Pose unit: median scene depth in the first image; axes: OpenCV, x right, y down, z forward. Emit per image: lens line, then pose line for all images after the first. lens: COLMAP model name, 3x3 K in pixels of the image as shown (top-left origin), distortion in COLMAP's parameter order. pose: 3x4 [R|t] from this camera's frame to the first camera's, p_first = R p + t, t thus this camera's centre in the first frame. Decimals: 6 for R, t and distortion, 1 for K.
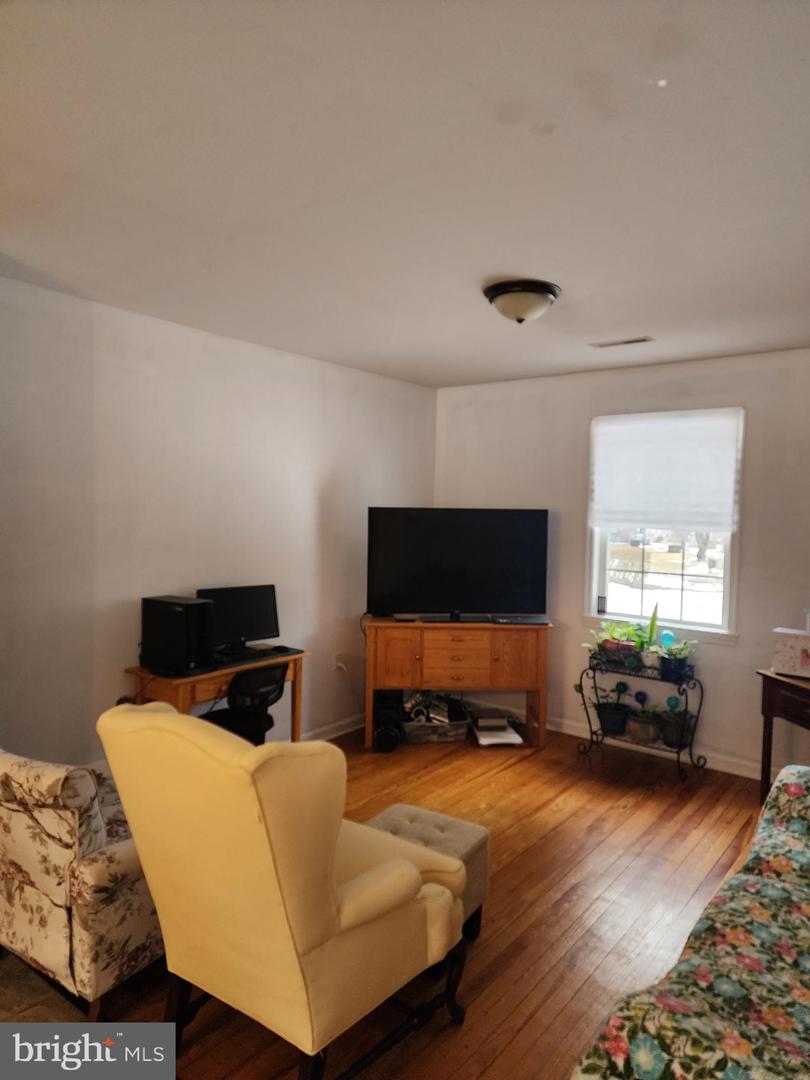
lens RADIAL K [[718.3, 0, 405.6], [0, 718.3, 539.3], [0, 0, 1]] dist [0.079927, -0.011756]
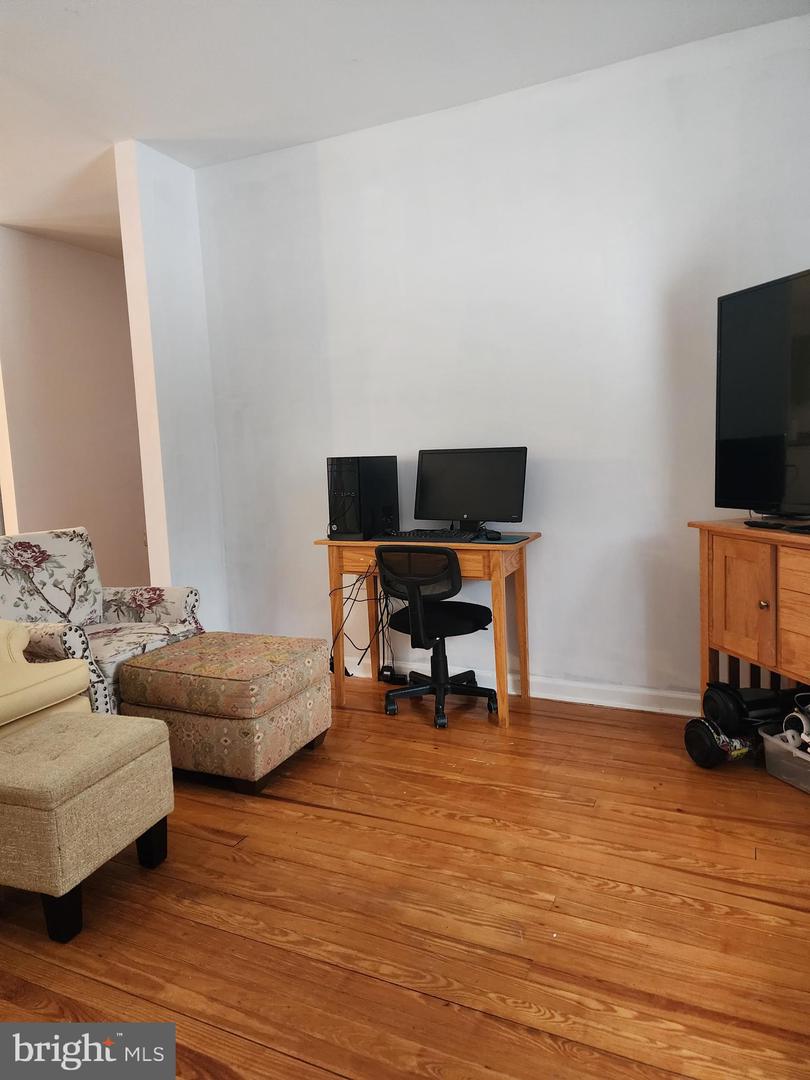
lens RADIAL K [[718.3, 0, 405.1], [0, 718.3, 539.7], [0, 0, 1]] dist [0.079927, -0.011756]
pose [[0.245127, 0.094581, -0.964866, 0.475236], [-0.005024, 0.995340, 0.096292, 0.090655], [0.969478, -0.018756, 0.244460, 0.747191]]
